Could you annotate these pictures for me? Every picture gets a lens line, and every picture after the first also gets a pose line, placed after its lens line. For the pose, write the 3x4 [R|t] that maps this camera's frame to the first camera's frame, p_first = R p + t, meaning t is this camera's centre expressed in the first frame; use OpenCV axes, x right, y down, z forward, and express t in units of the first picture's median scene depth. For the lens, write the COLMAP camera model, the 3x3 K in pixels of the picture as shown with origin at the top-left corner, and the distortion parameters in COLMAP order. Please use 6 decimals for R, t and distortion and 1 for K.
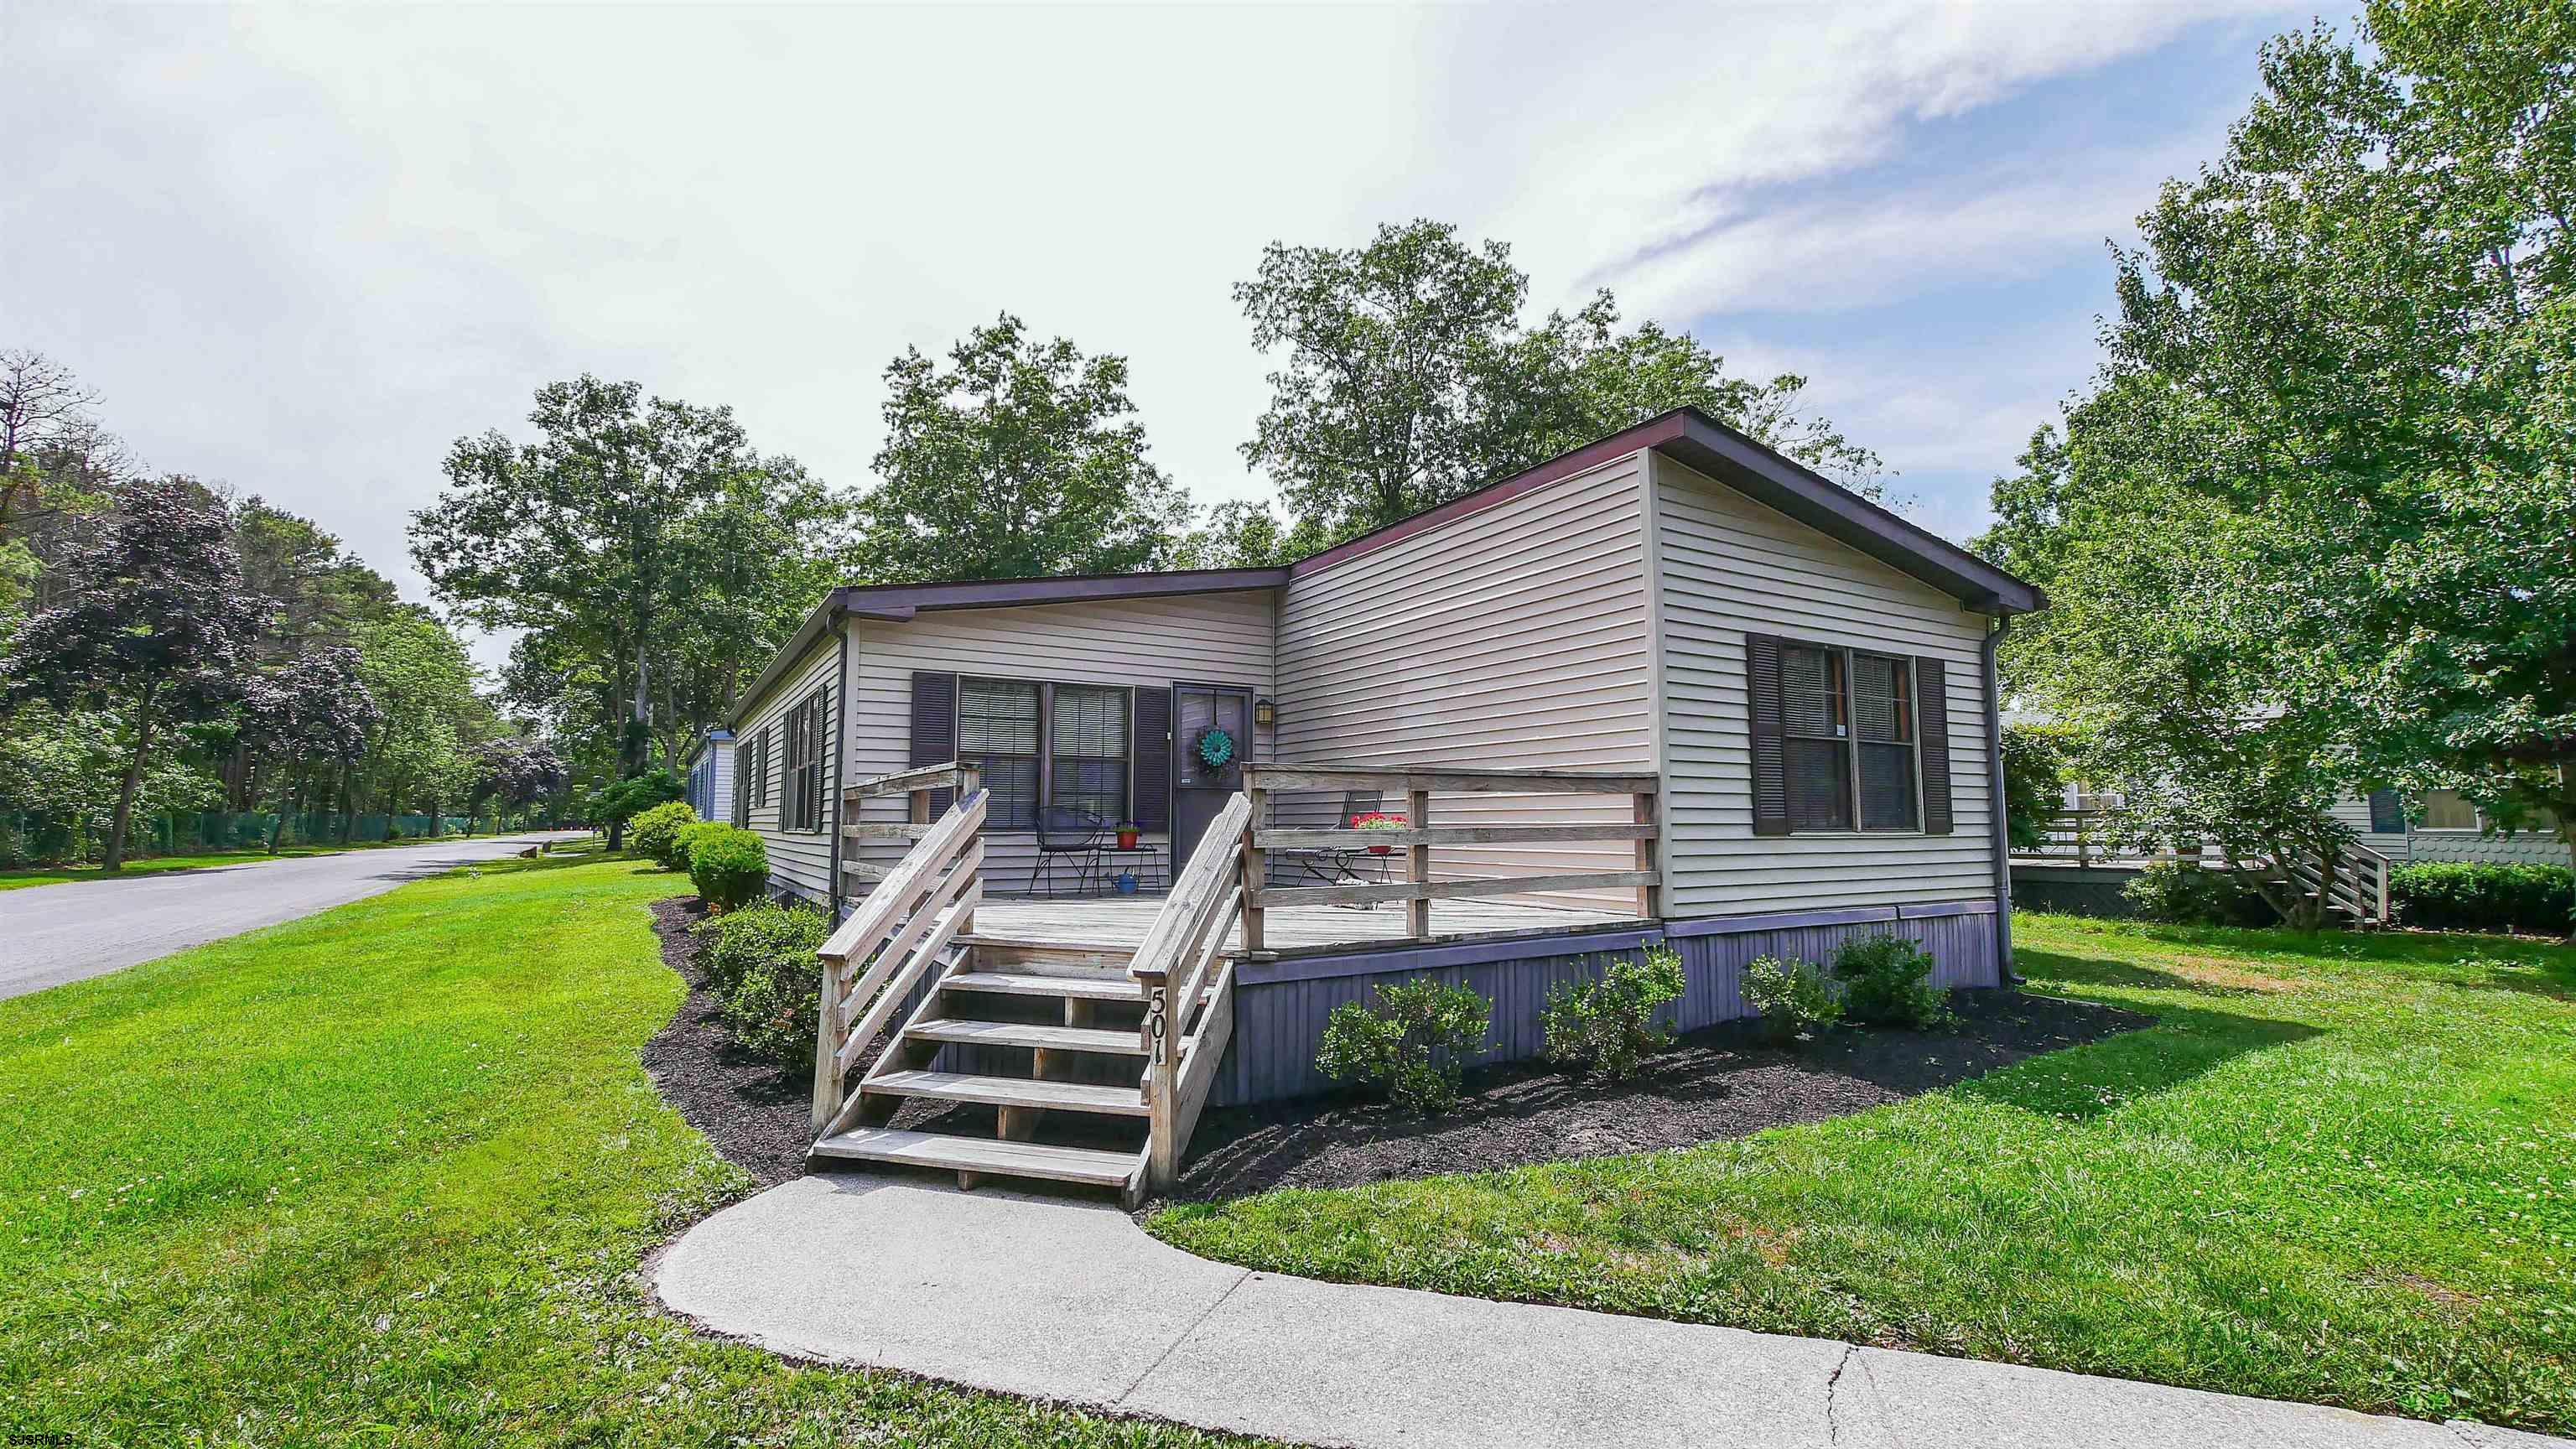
lens RADIAL K [[1064.4, 0, 1289.0], [0, 1064.4, 717.0], [0, 0, 1]] dist [-0.004225, 0.000146]
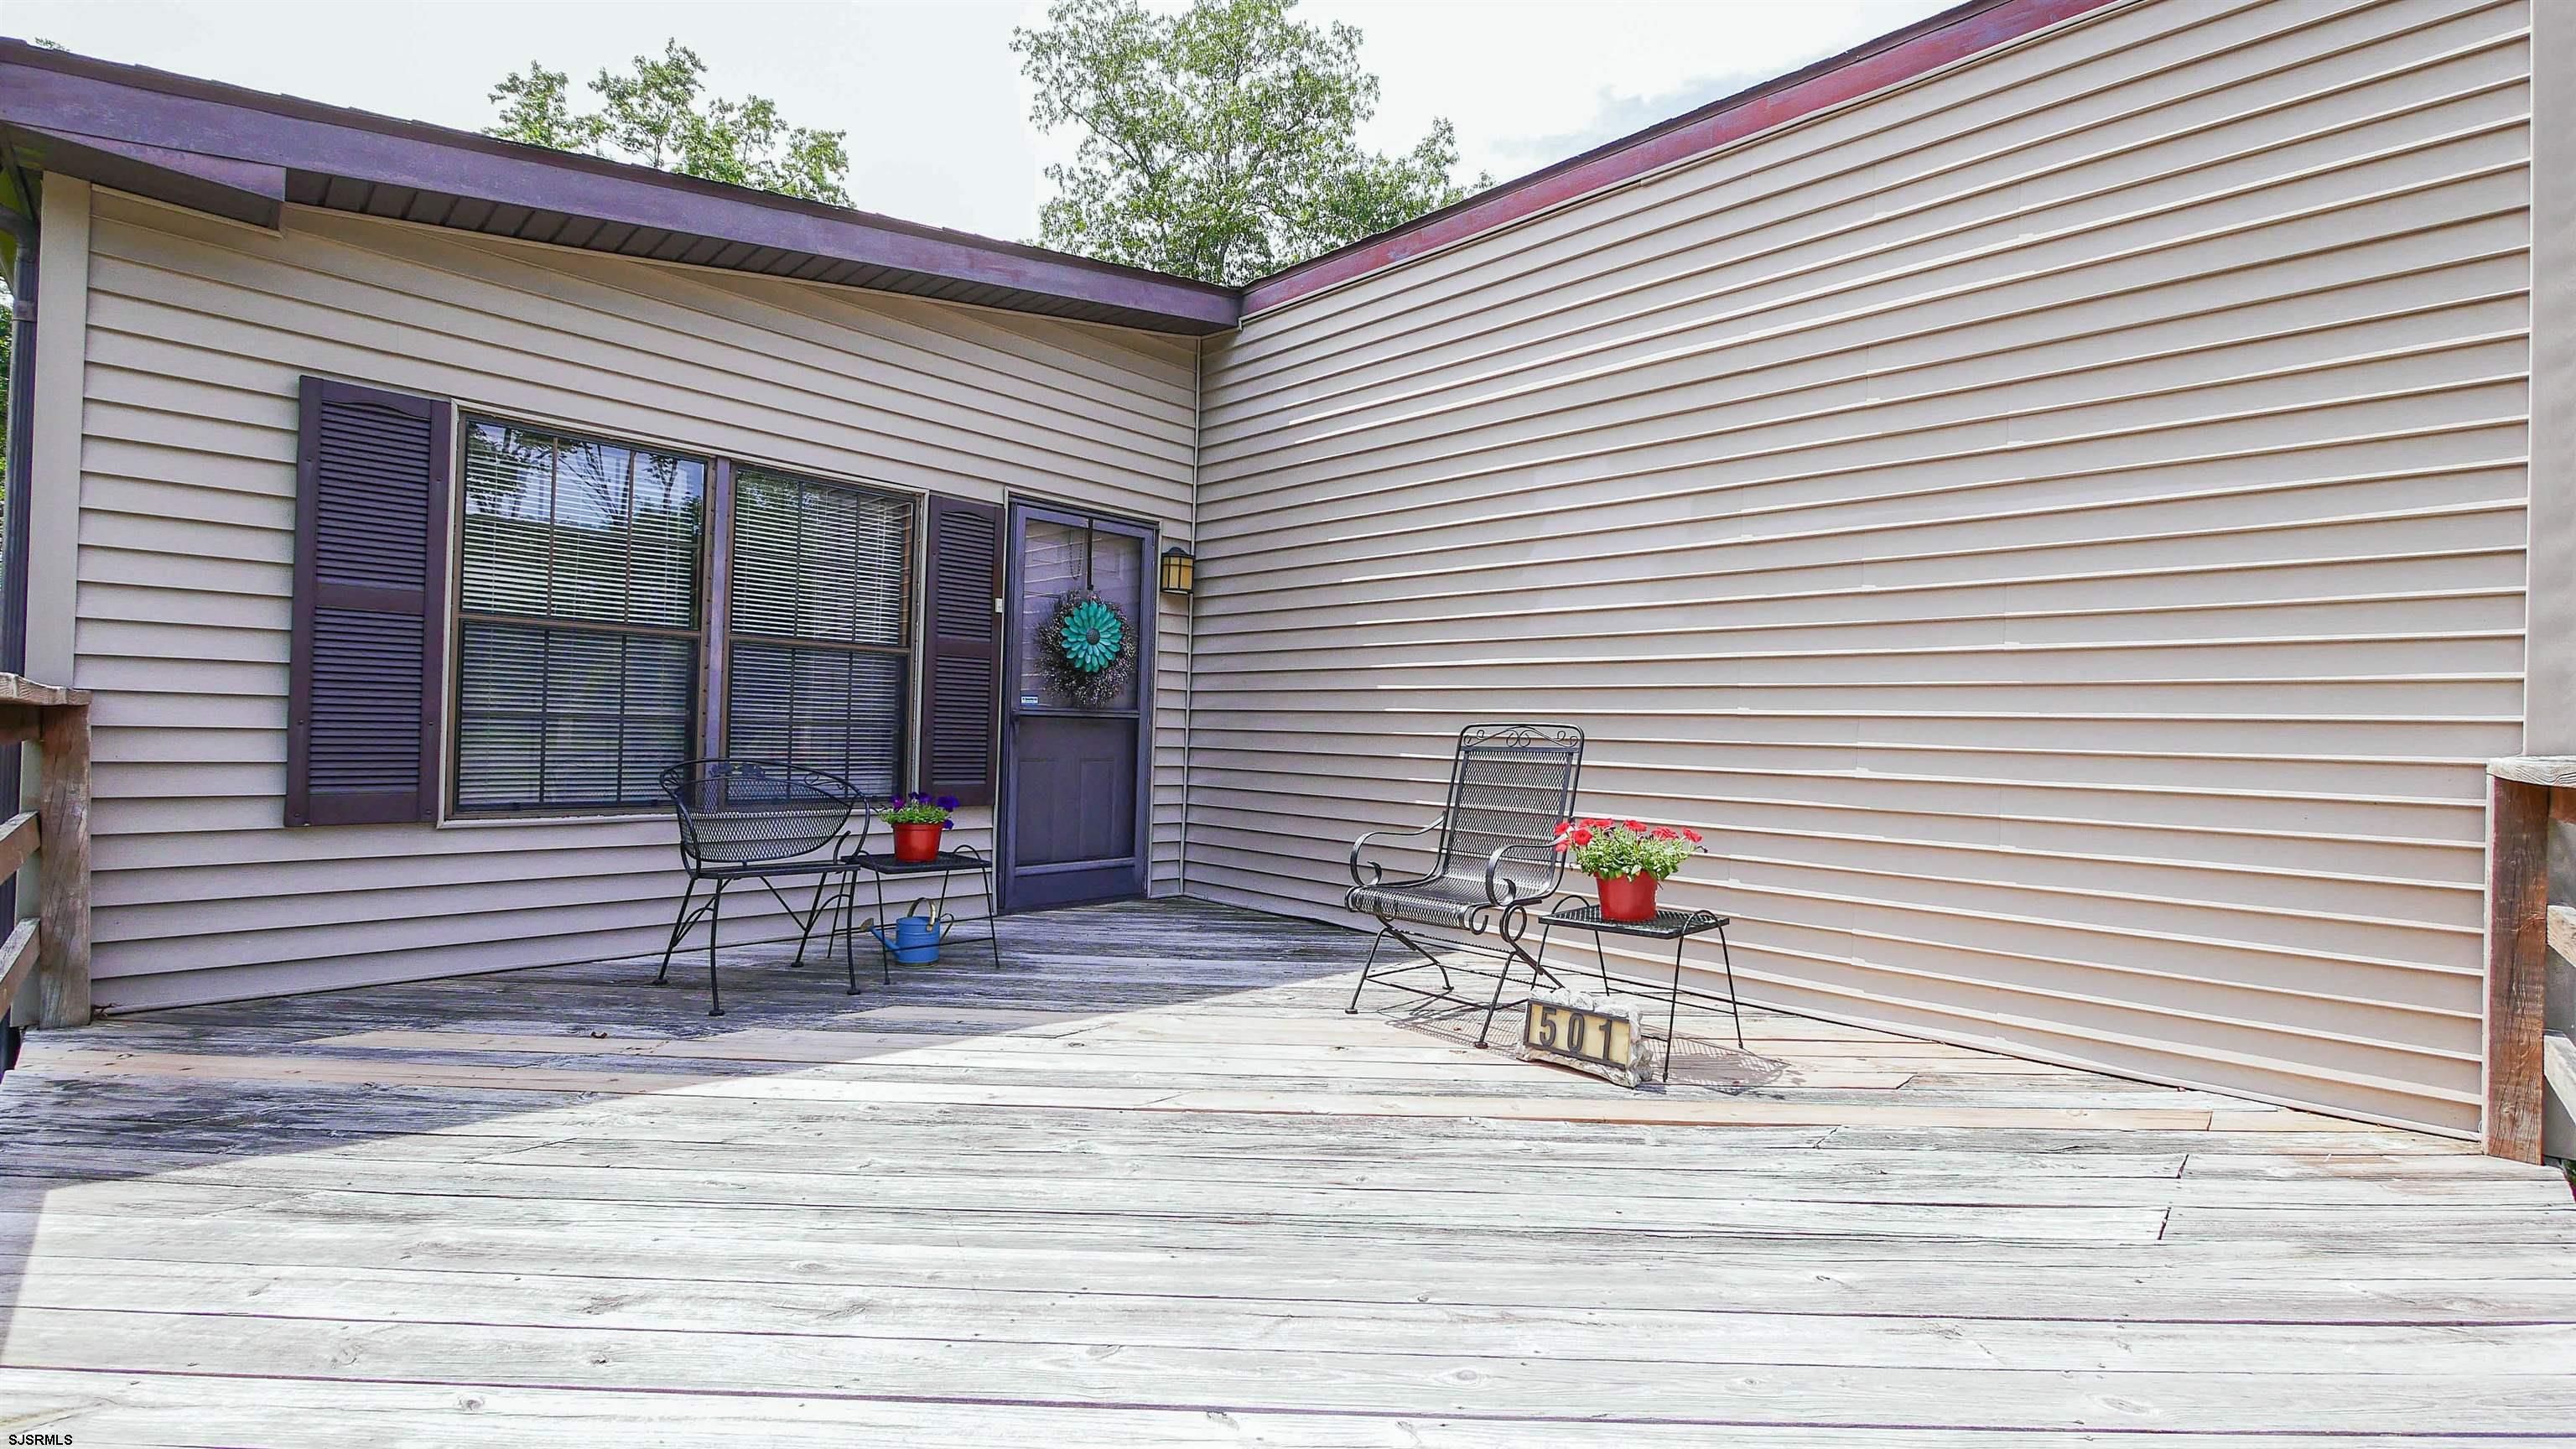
lens RADIAL K [[1064.4, 0, 1289.4], [0, 1064.4, 712.4], [0, 0, 1]] dist [-0.004225, 0.000146]
pose [[0.965601, 0.032858, 0.257943, -0.050212], [-0.054944, 0.995368, 0.078886, 0.009713], [-0.254156, -0.090345, 0.962934, 0.231820]]
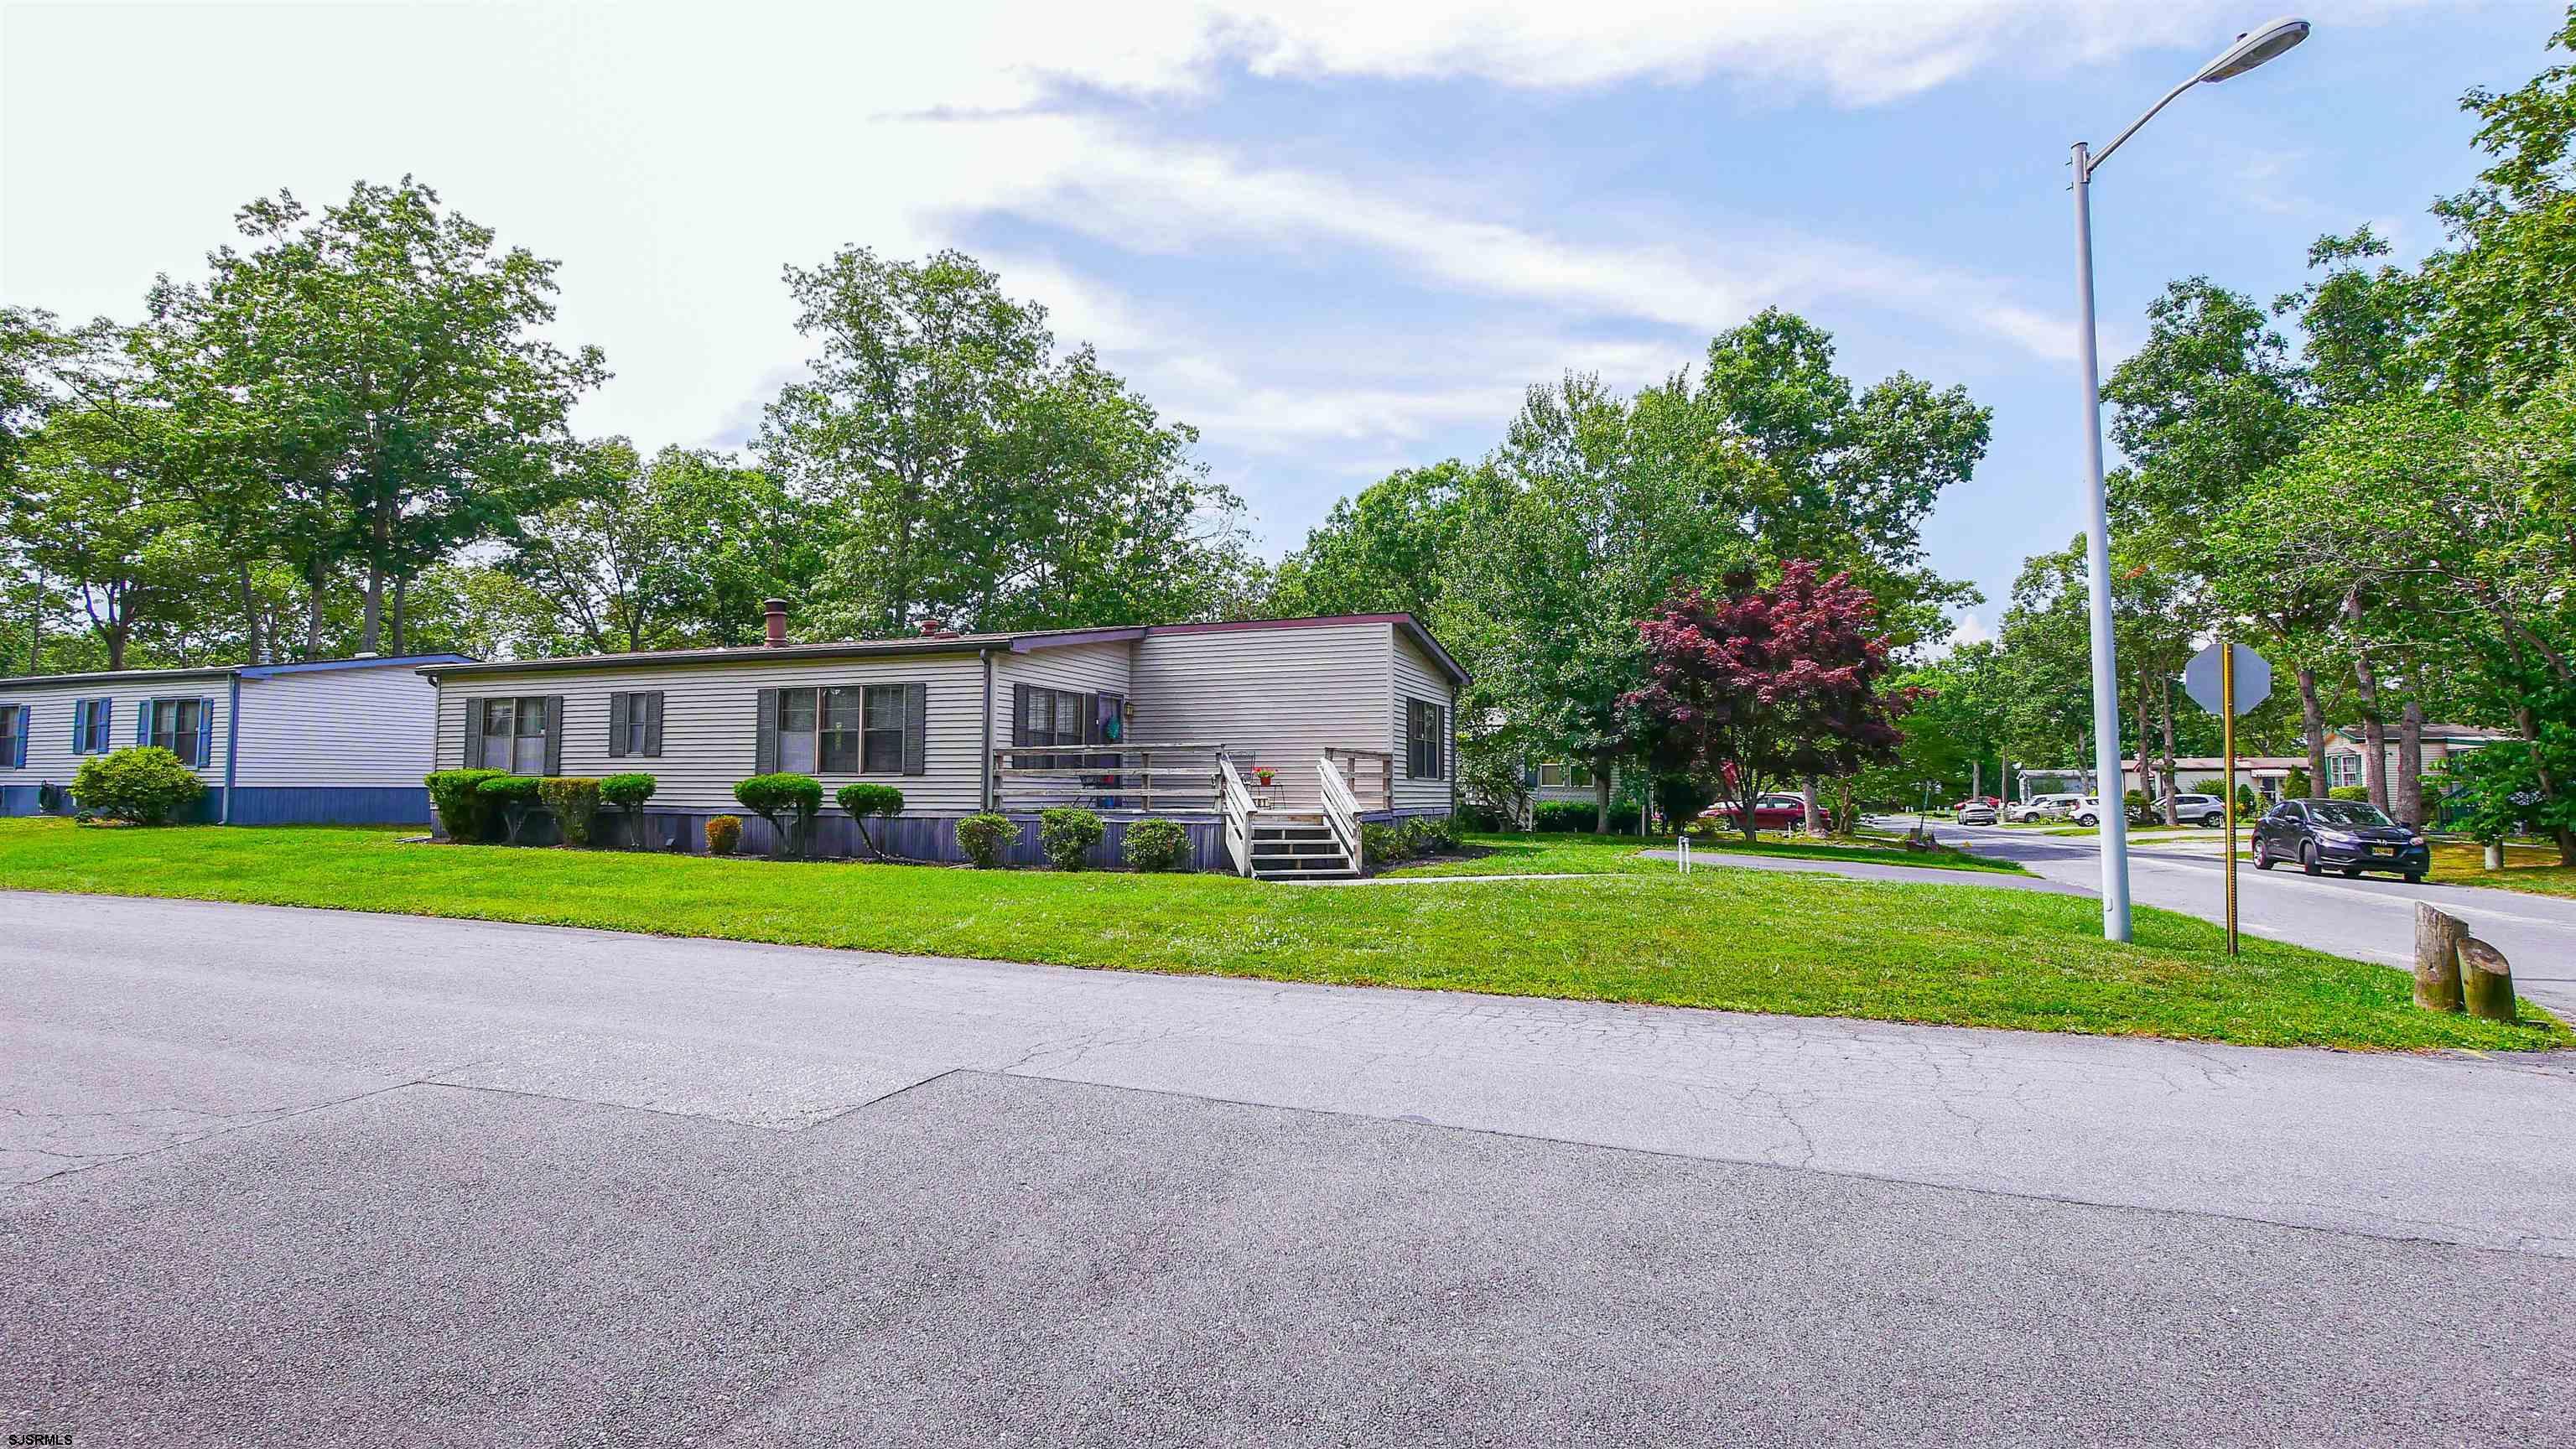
lens RADIAL K [[1212.9, 0, 1229.3], [0, 1212.9, 717.6], [0, 0, 1]] dist [0.025252, 0.000786]
pose [[0.816239, 0.041209, 0.576243, -0.506083], [-0.064274, 0.997738, 0.019692, -0.020175], [-0.574128, -0.053111, 0.817041, -0.356189]]
